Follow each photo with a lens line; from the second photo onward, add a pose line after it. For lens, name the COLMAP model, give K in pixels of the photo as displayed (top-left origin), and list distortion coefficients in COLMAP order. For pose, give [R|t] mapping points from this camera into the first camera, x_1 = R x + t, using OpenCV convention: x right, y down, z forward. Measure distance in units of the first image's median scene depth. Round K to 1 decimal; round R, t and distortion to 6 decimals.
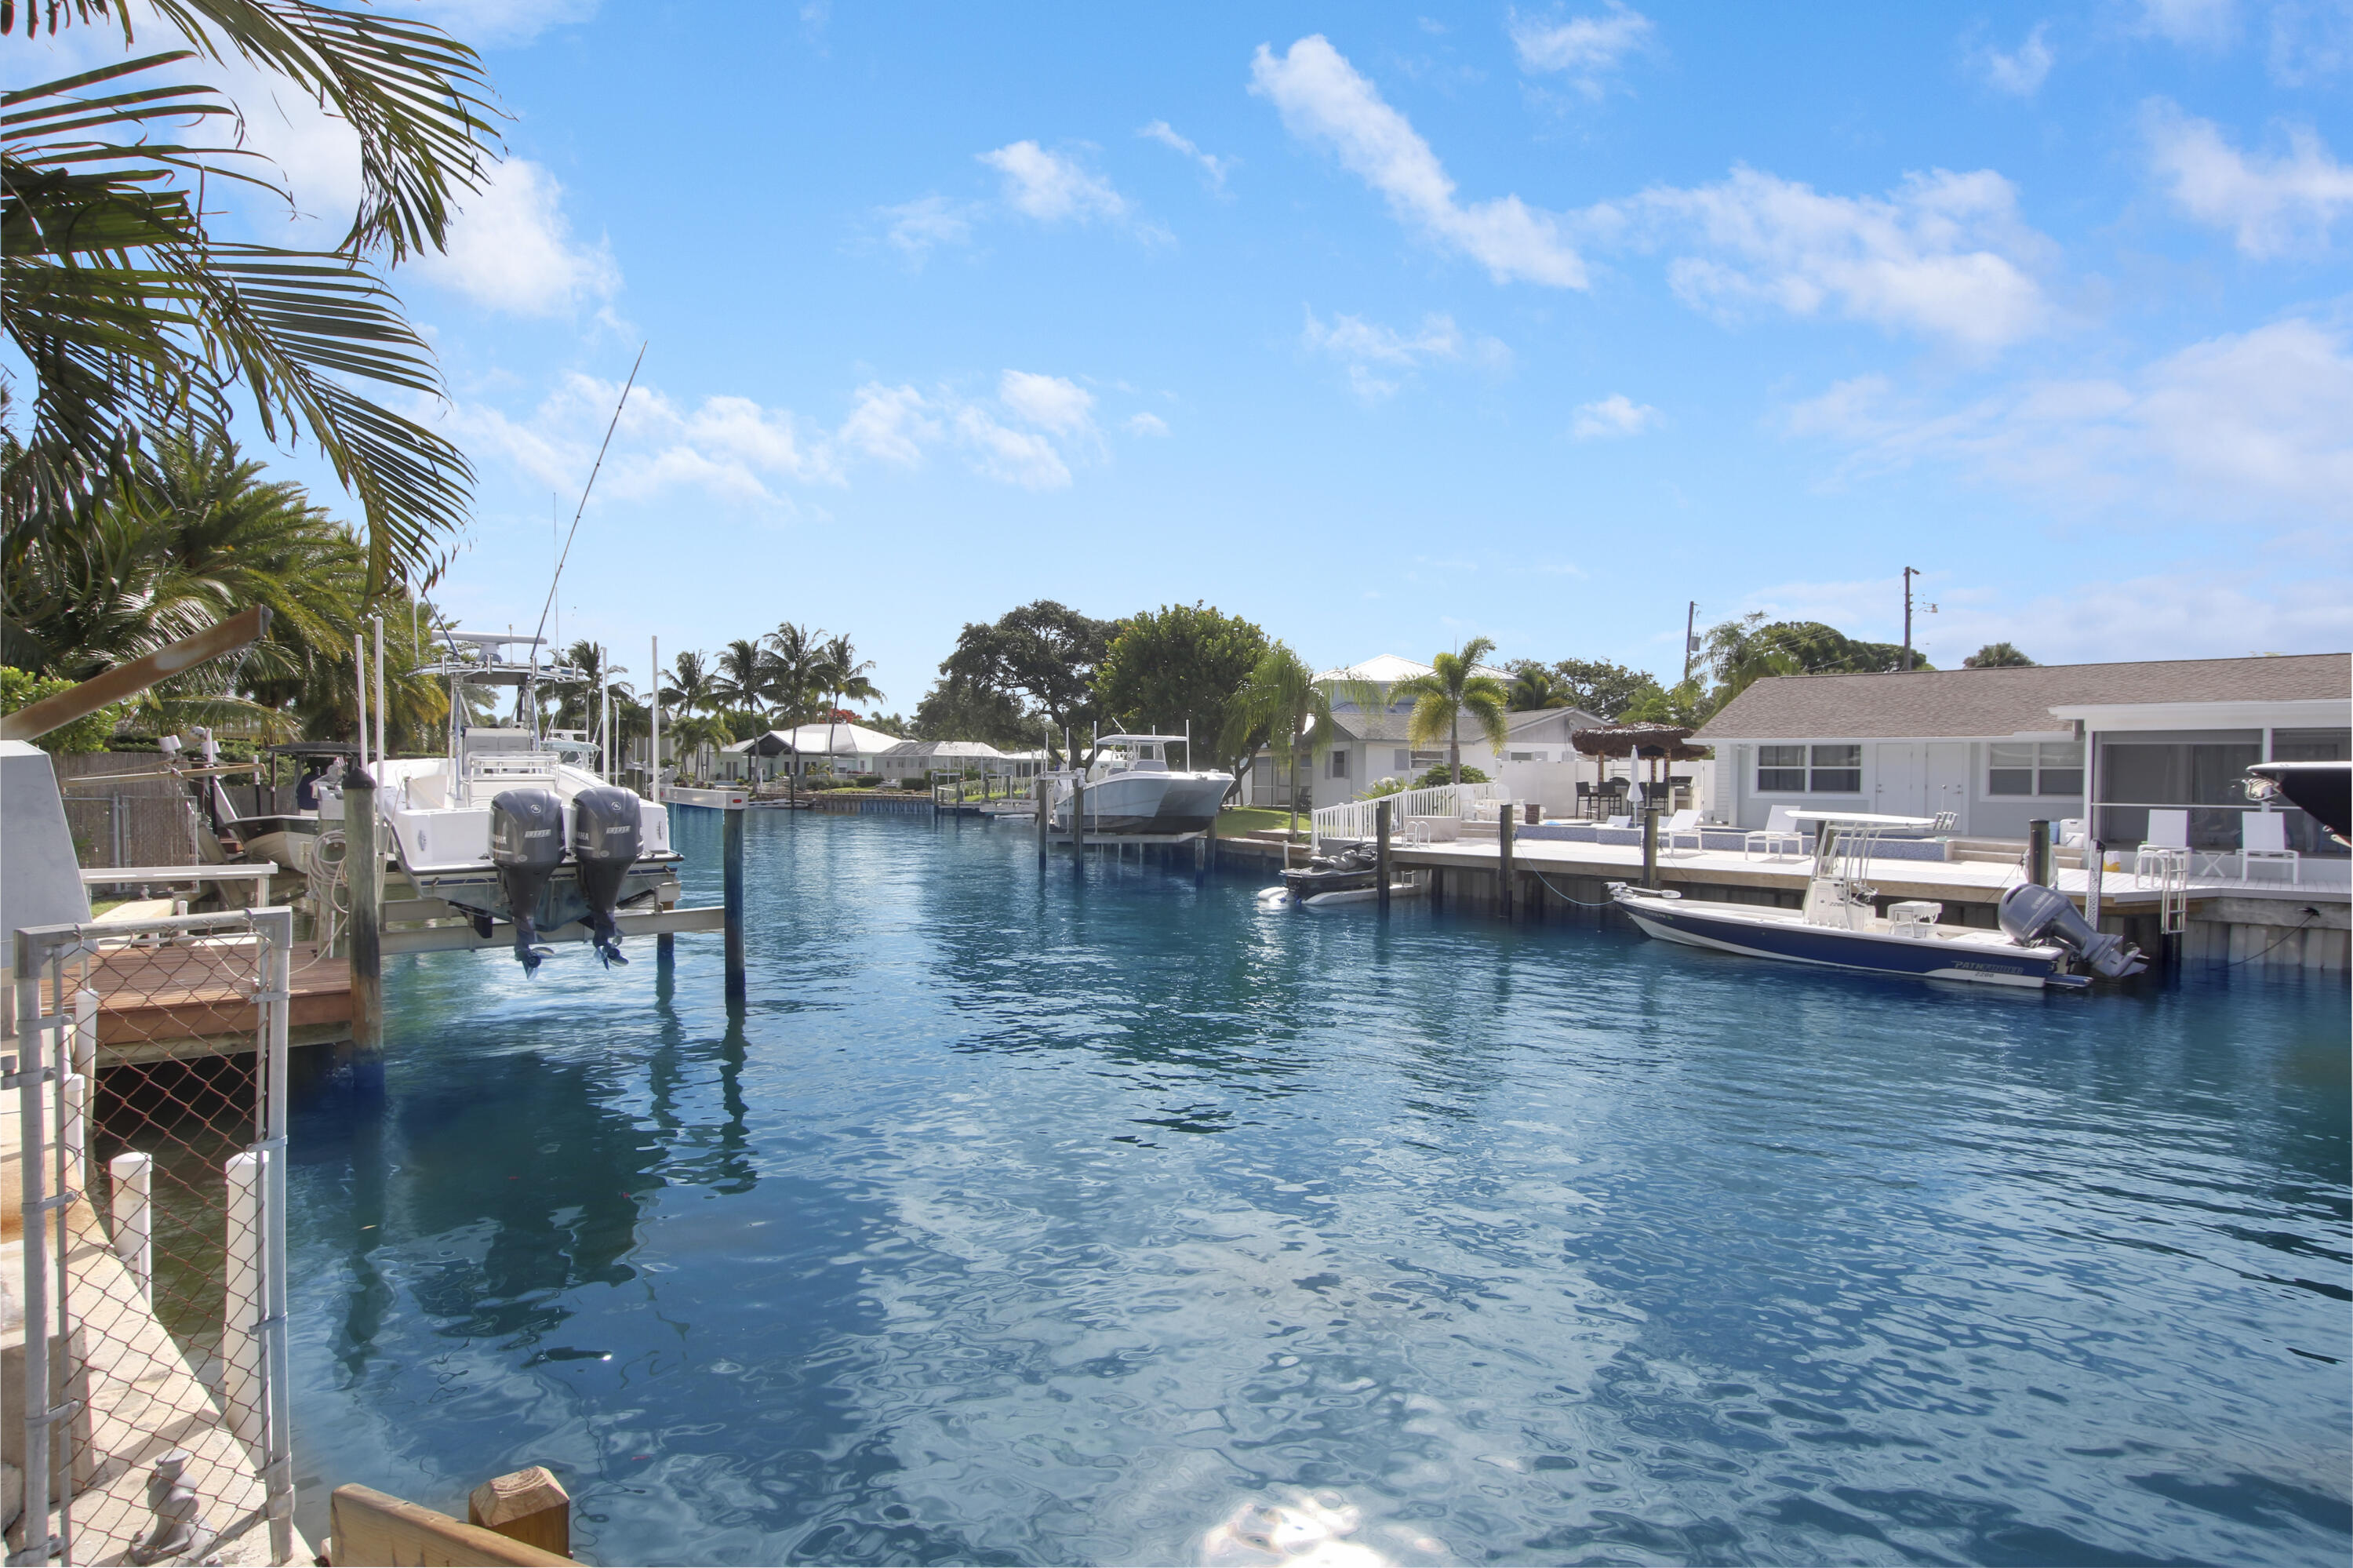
lens RADIAL K [[1218.5, 0, 1178.1], [0, 1218.5, 846.9], [0, 0, 1]] dist [-0.000106, 0.000016]
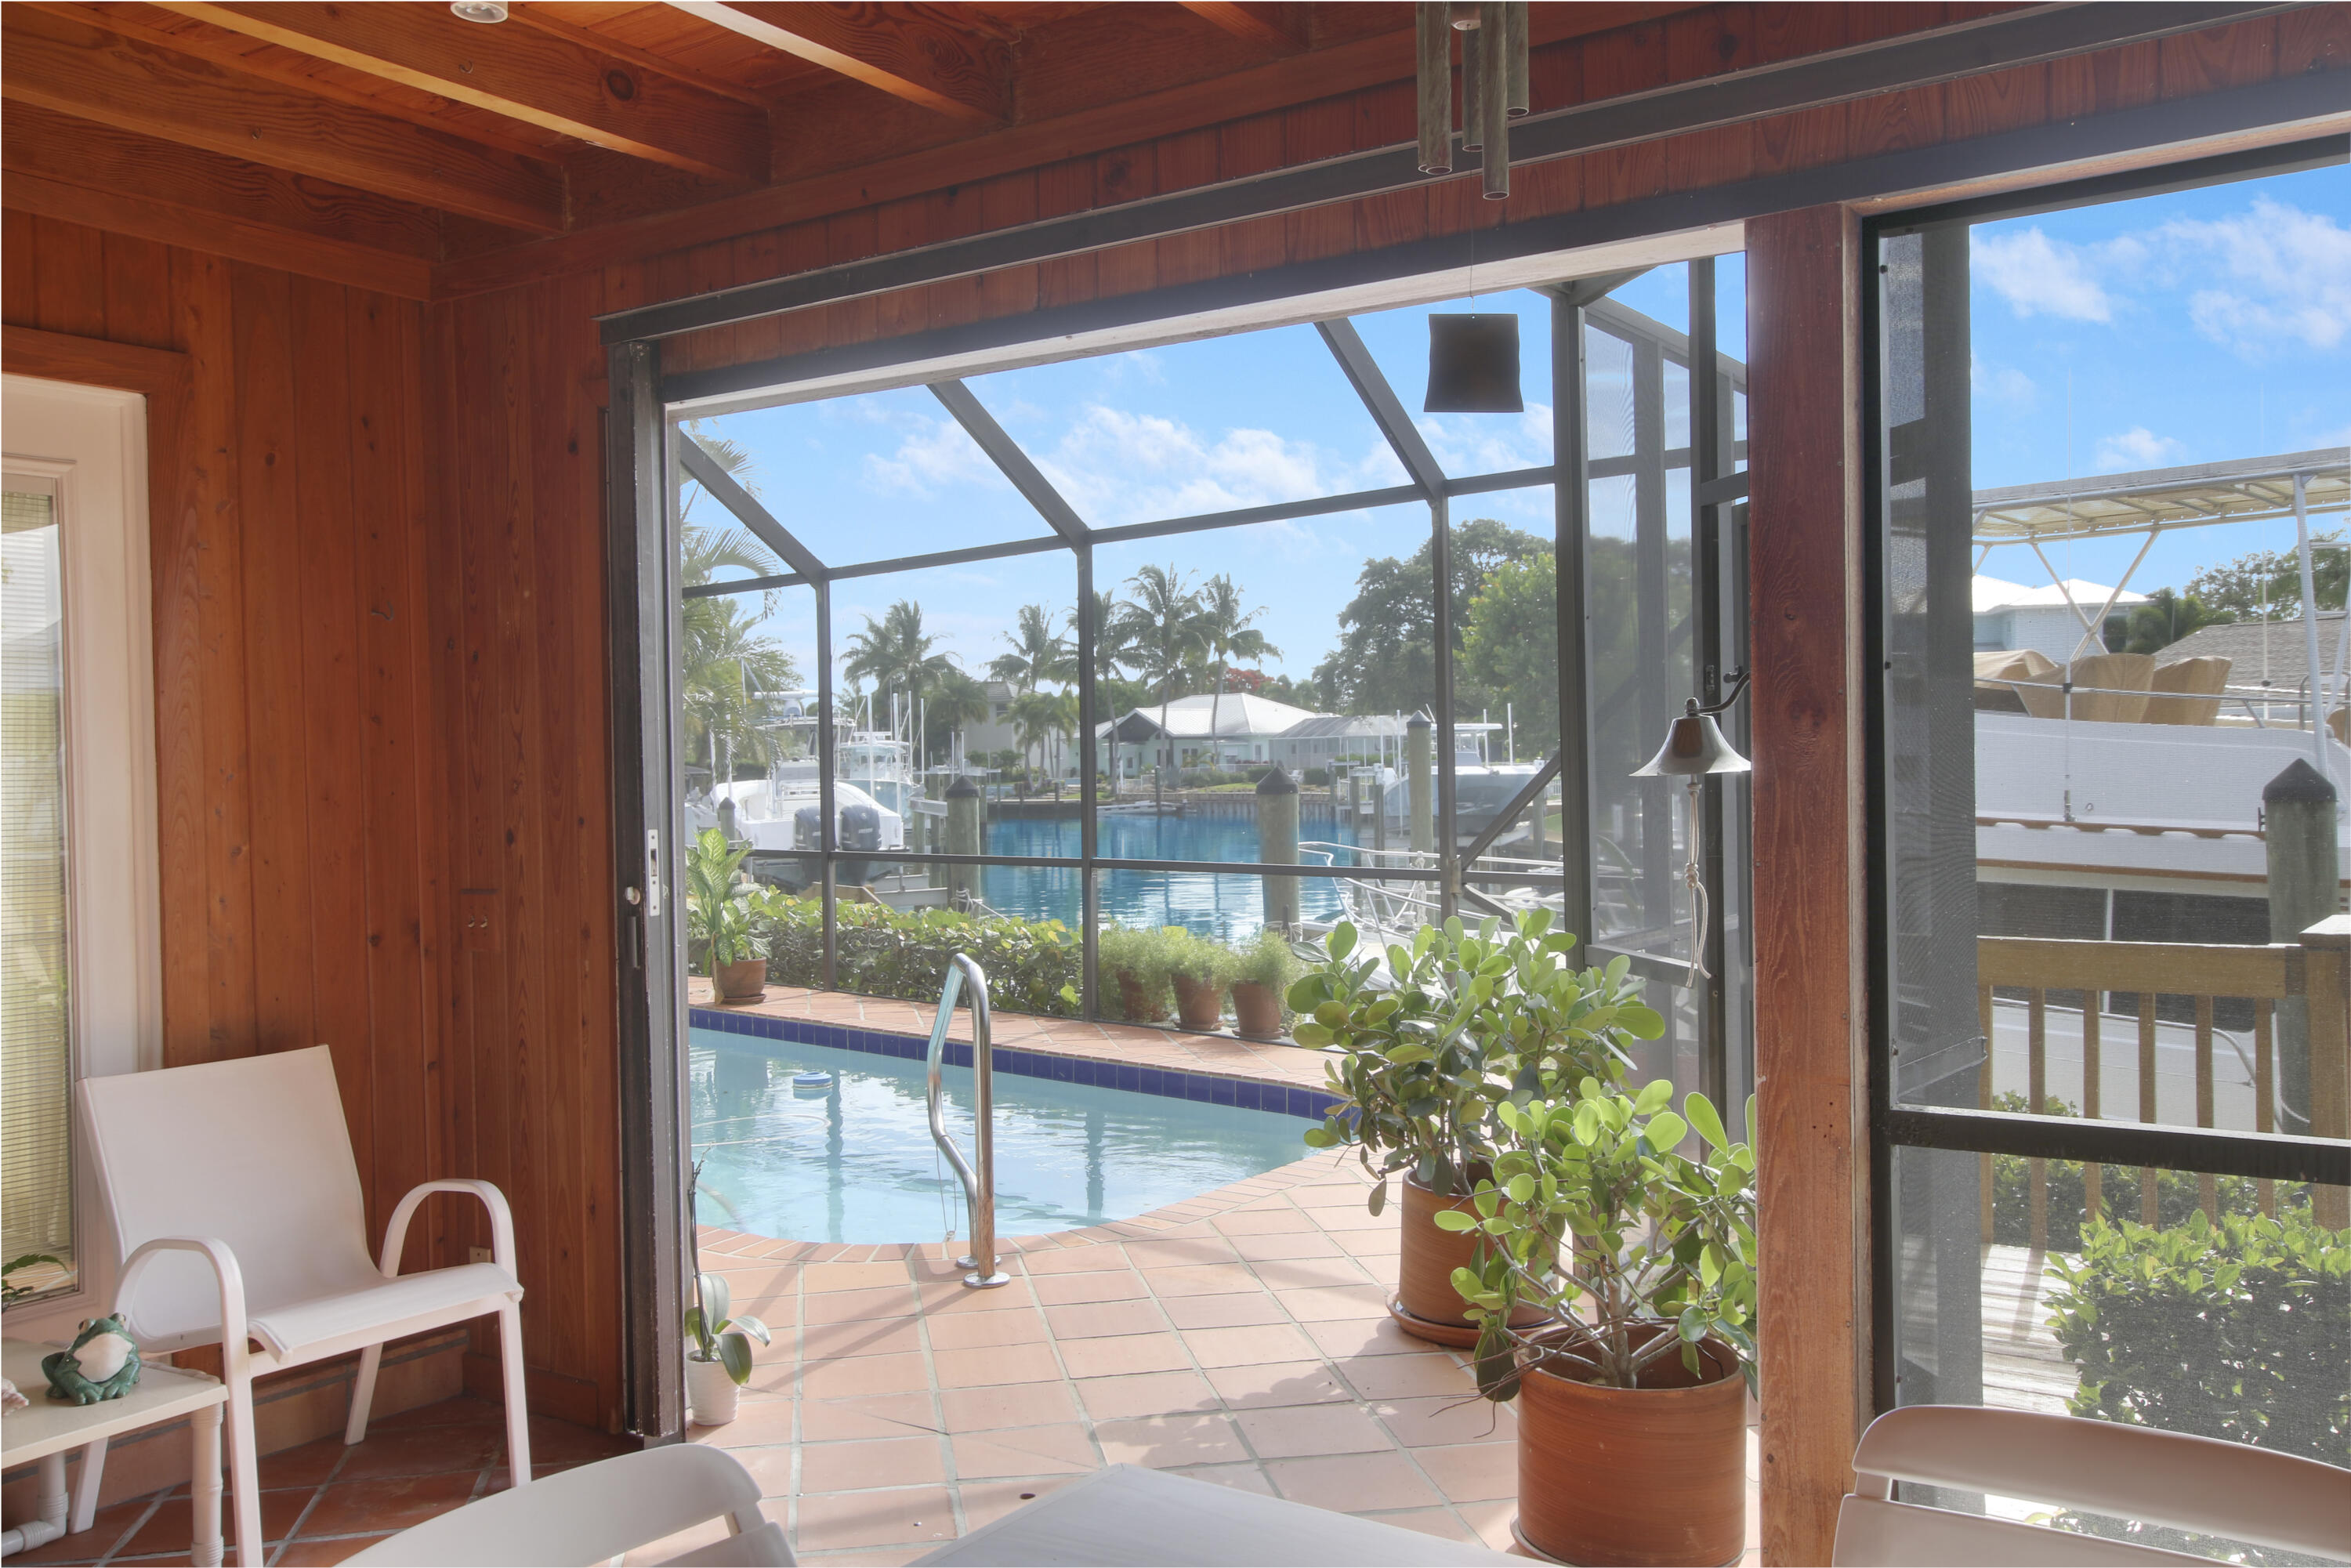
lens RADIAL K [[1983.7, 0, 1175.5], [0, 1983.7, 784.0], [0, 0, 1]] dist [0.020395, 0.010453]
pose [[0.947682, -0.022267, -0.318439, 0.073222], [0.008349, 0.998952, -0.045006, 0.004417], [0.319108, 0.039993, 0.946874, -0.129367]]
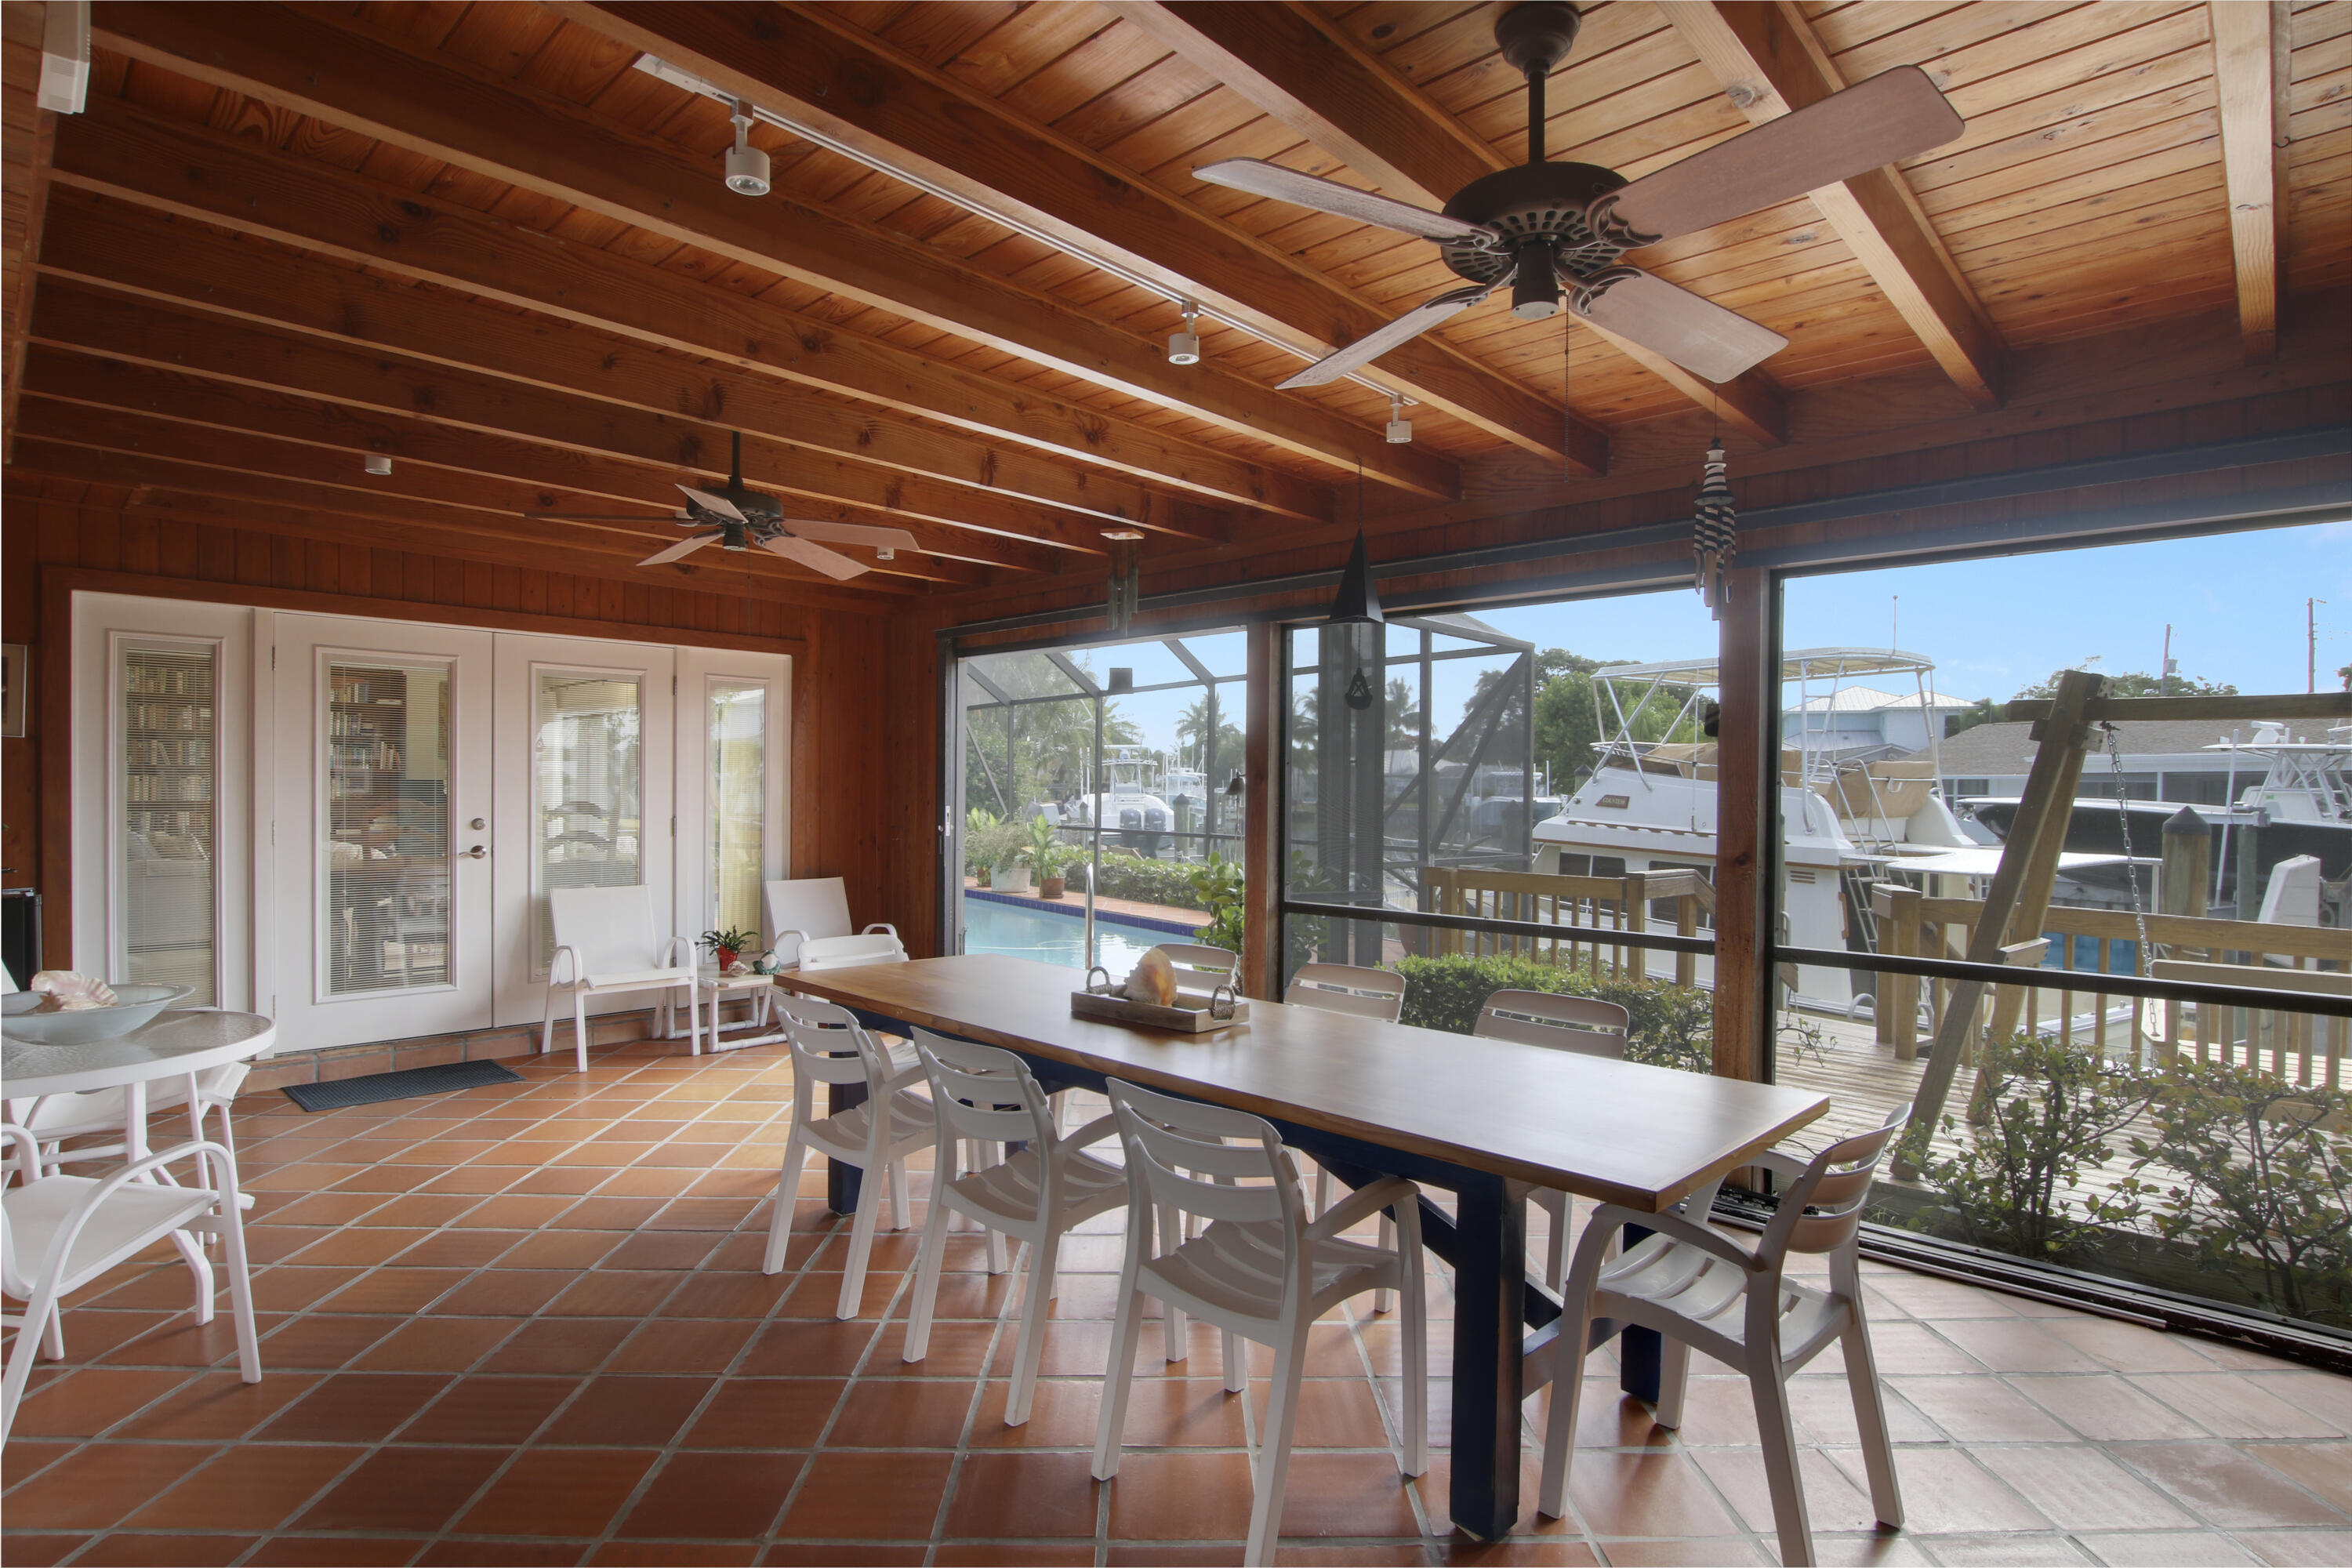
lens RADIAL K [[1197.8, 0, 1176.0], [0, 1197.8, 784.0], [0, 0, 1]] dist [-0.003847, 0.000016]
pose [[0.880740, -0.002308, -0.473594, 0.090963], [-0.027944, 0.997993, -0.056831, 0.005493], [0.472774, 0.063288, 0.878908, -0.145997]]
